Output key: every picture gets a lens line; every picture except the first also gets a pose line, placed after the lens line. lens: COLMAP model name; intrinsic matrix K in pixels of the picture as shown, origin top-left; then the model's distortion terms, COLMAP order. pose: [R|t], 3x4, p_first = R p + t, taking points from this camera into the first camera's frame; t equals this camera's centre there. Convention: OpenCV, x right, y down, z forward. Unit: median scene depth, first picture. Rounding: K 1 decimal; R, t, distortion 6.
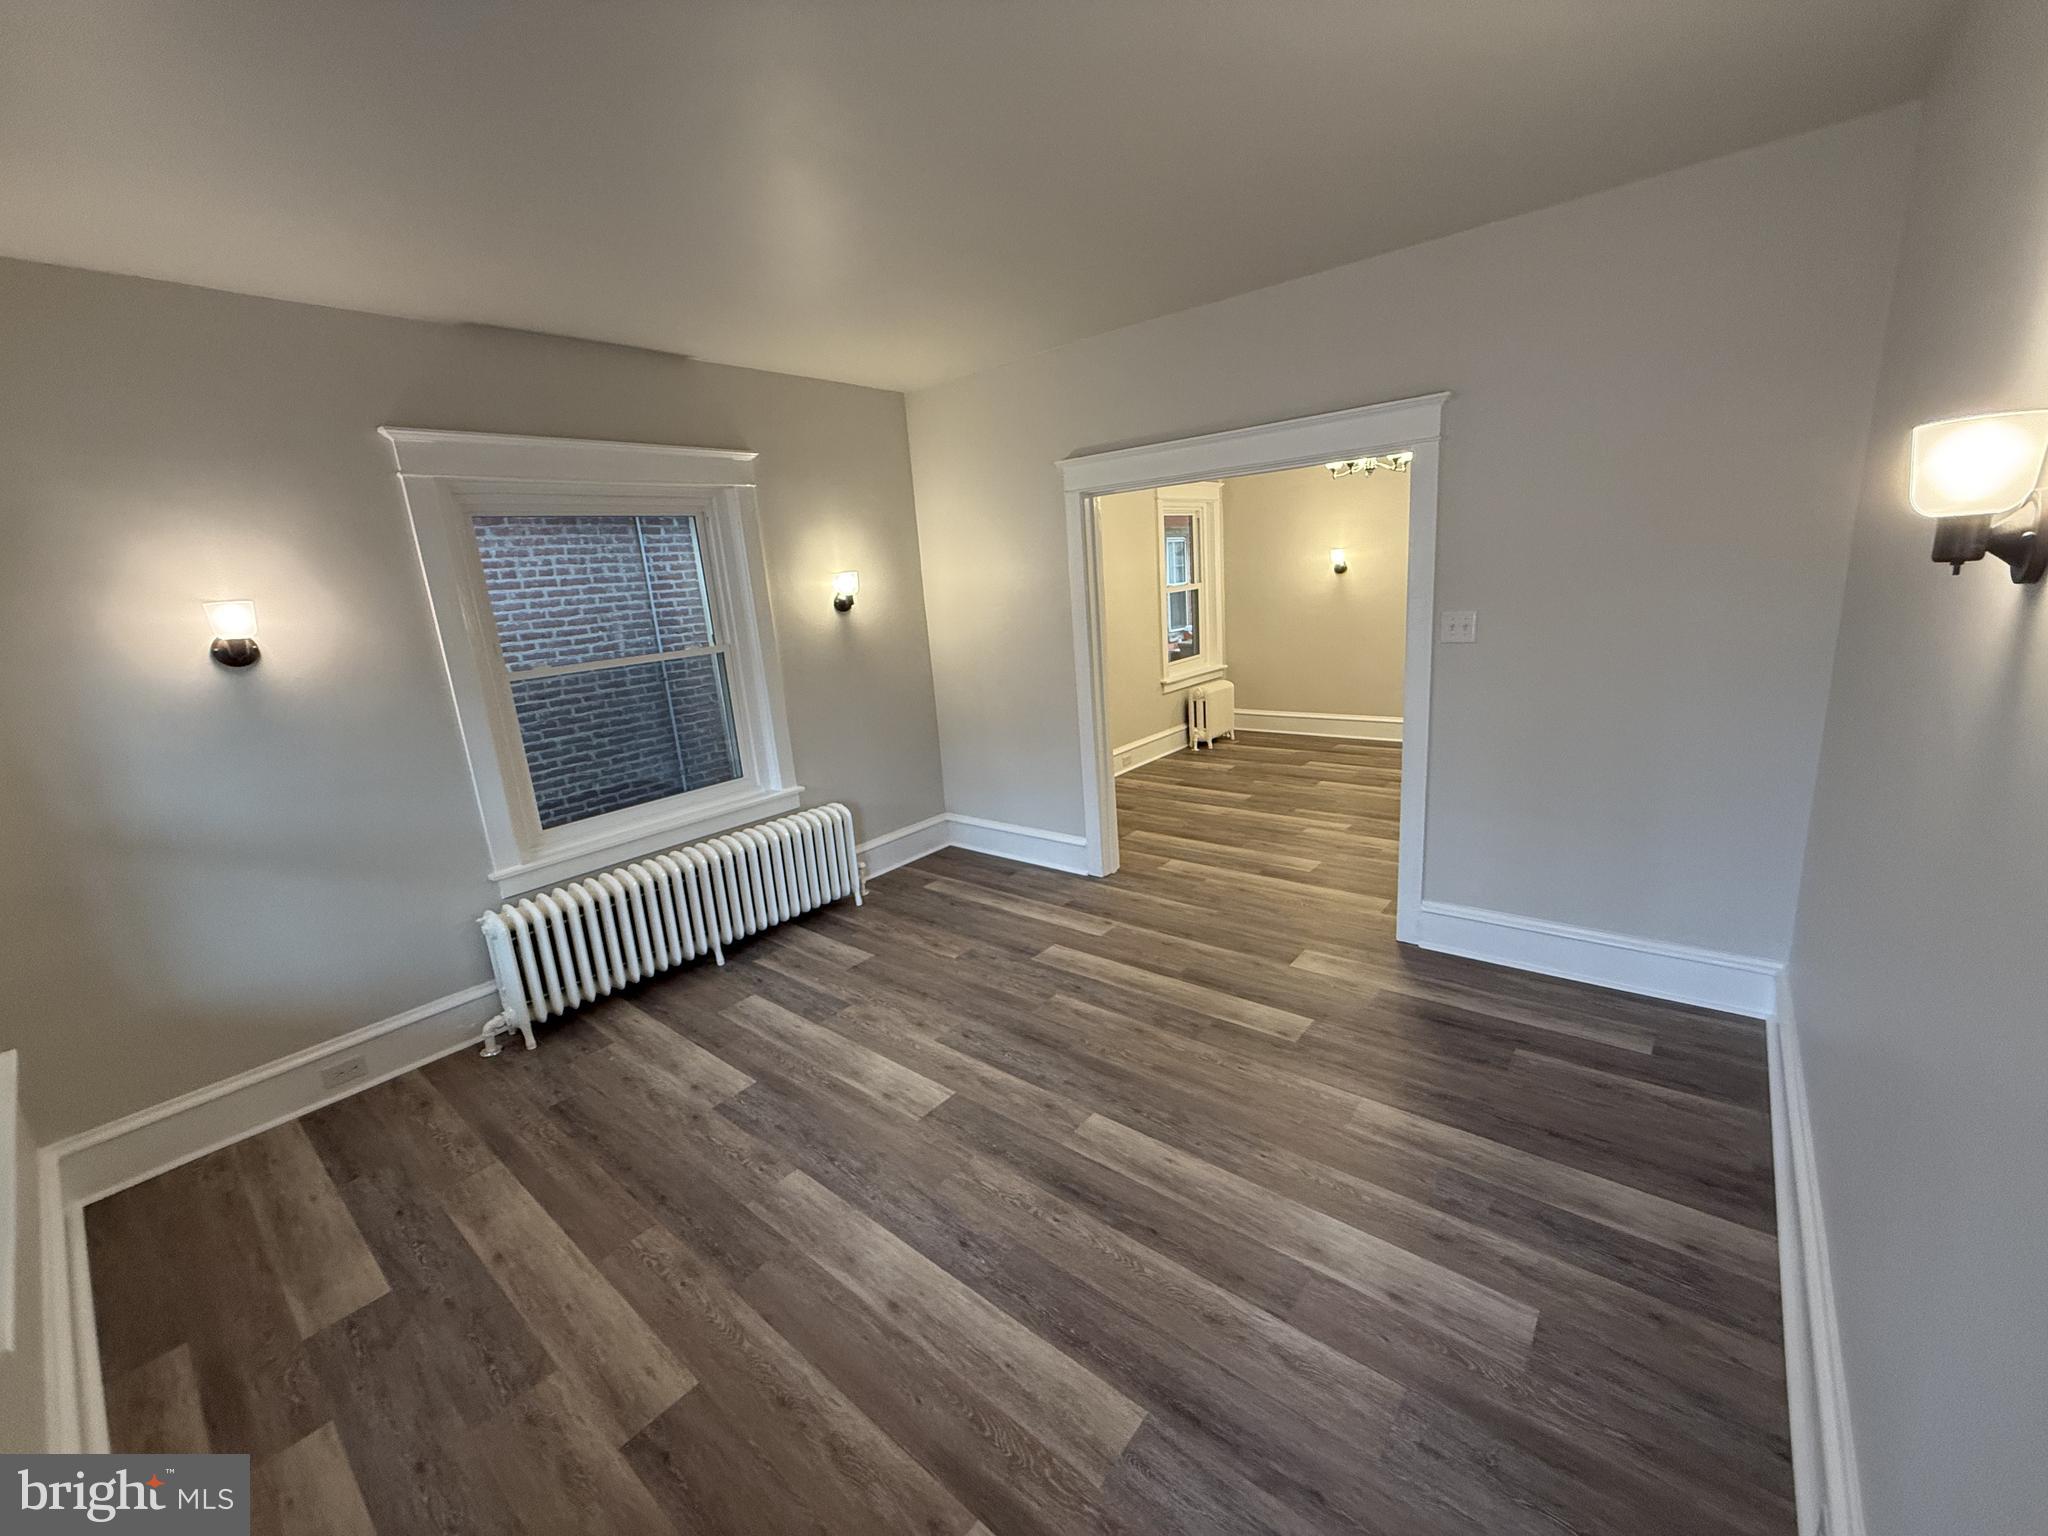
lens RADIAL K [[812.4, 0, 1021.1], [0, 812.4, 768.9], [0, 0, 1]] dist [-0.001471, -0.000118]
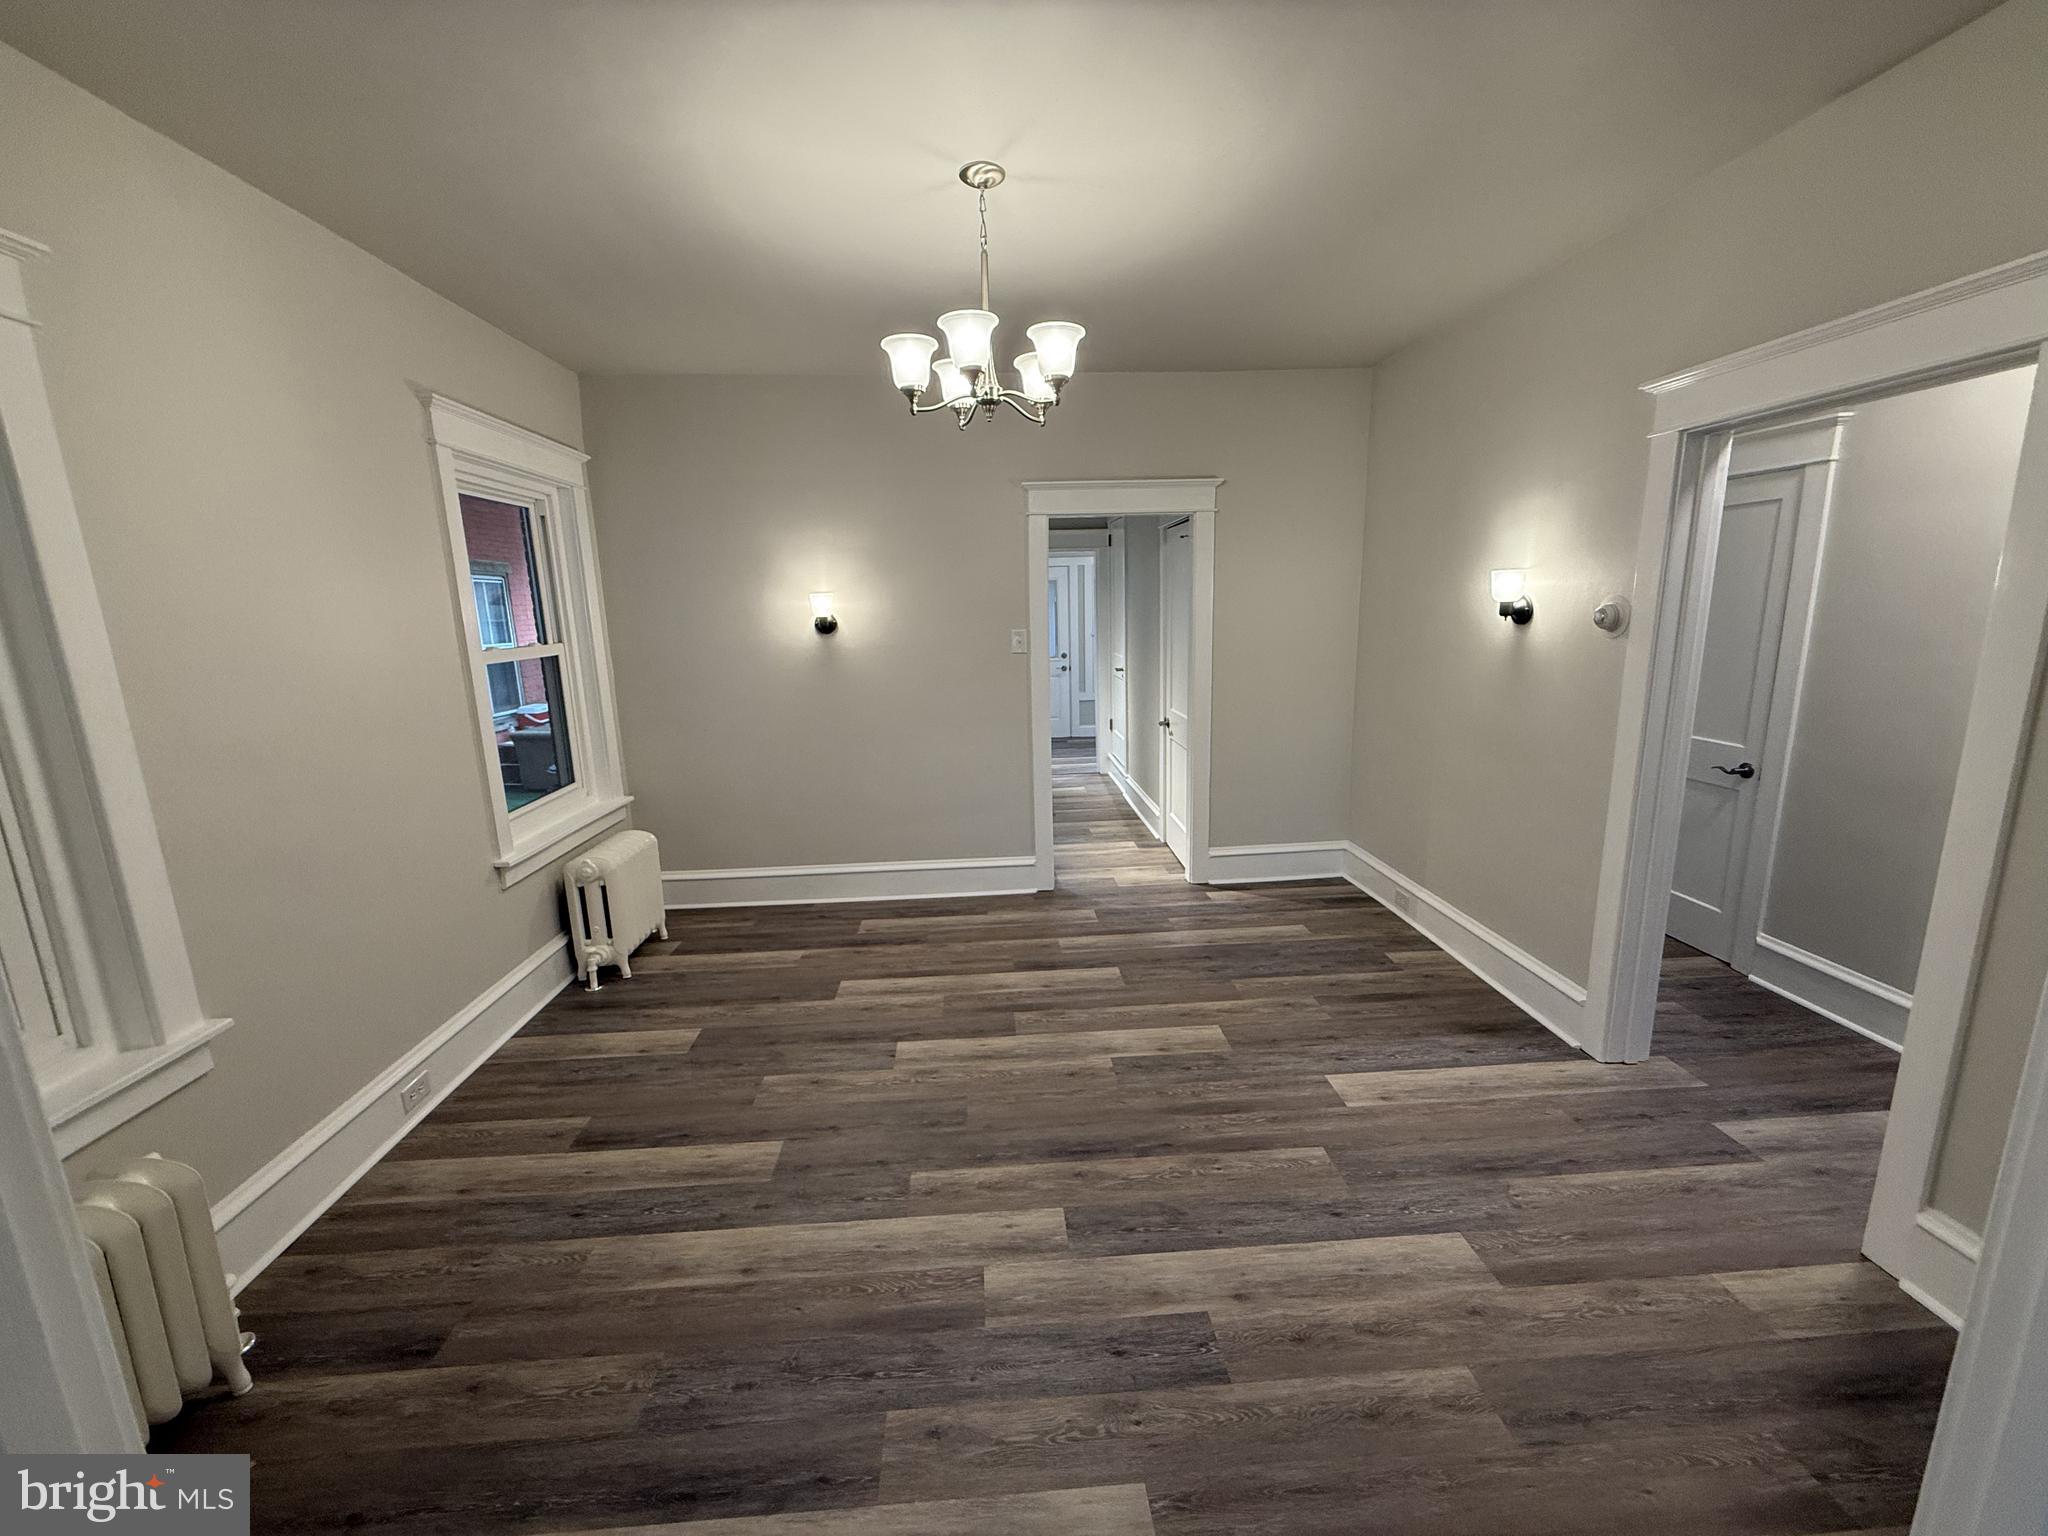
lens RADIAL K [[814.3, 0, 1015.2], [0, 814.3, 767.9], [0, 0, 1]] dist [-0.000761, -0.000442]
pose [[0.730239, -0.081288, 0.678338, 0.116560], [0.135440, 0.990414, -0.027118, -0.150855], [-0.669632, 0.111676, 0.734249, 0.671338]]
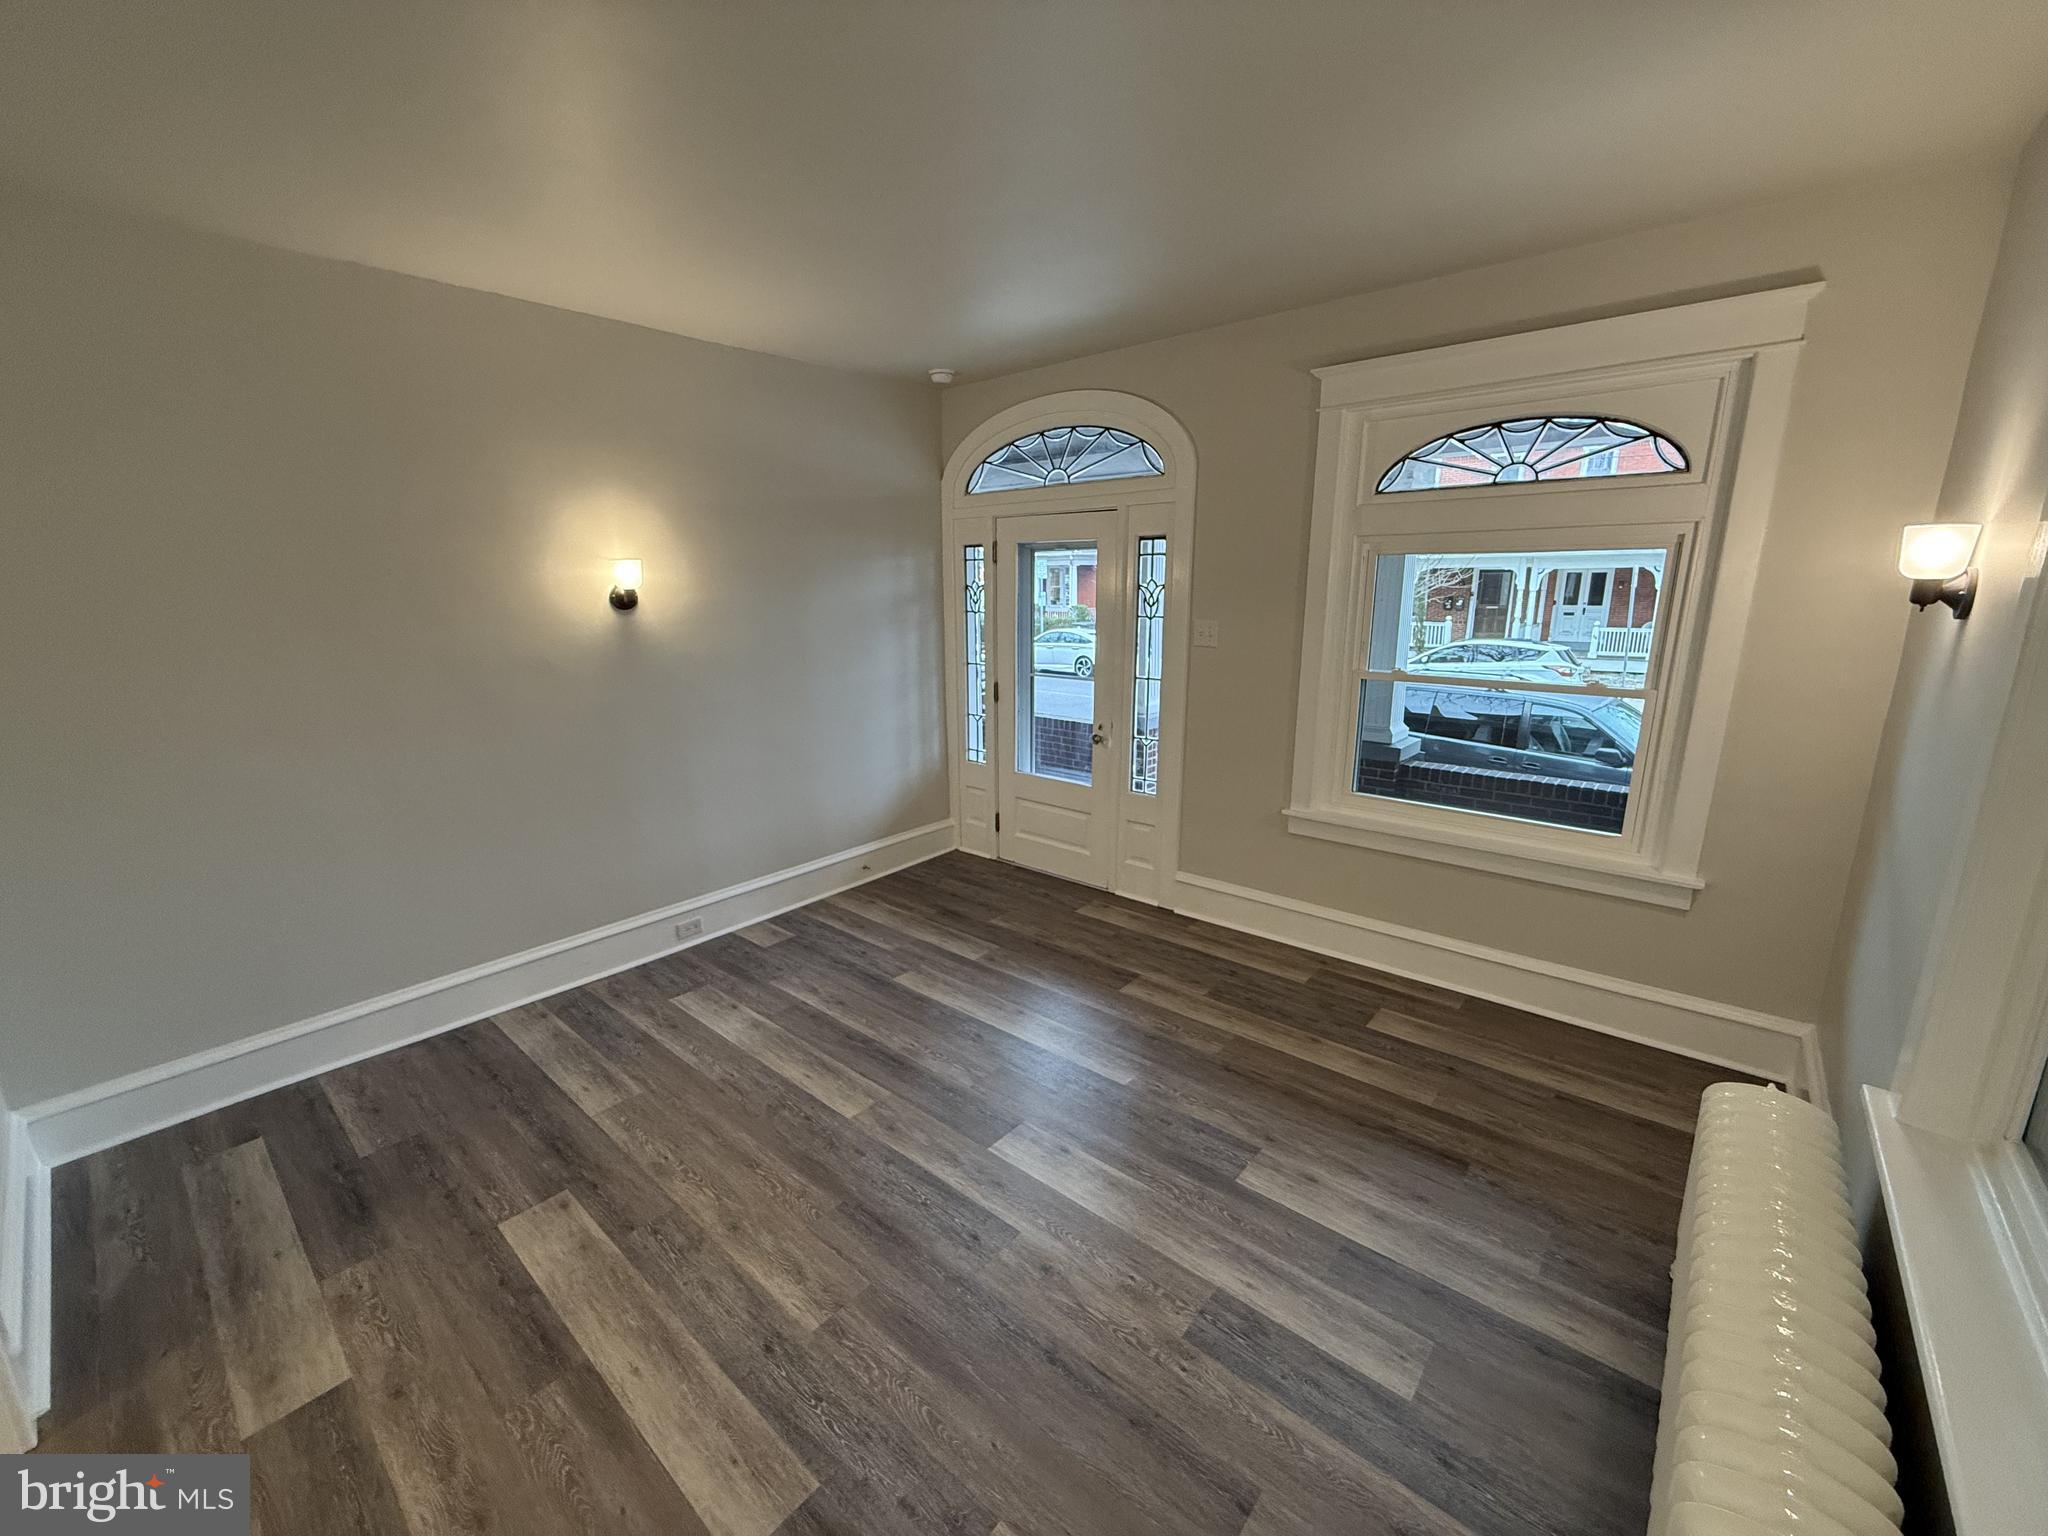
lens RADIAL K [[812.9, 0, 1034.8], [0, 812.9, 765.1], [0, 0, 1]] dist [-0.000694, -0.000064]
pose [[-0.996513, 0.080464, 0.022087, -0.099728], [0.081911, 0.892919, 0.442703, -0.201792], [0.015900, 0.442969, -0.896396, 0.864283]]
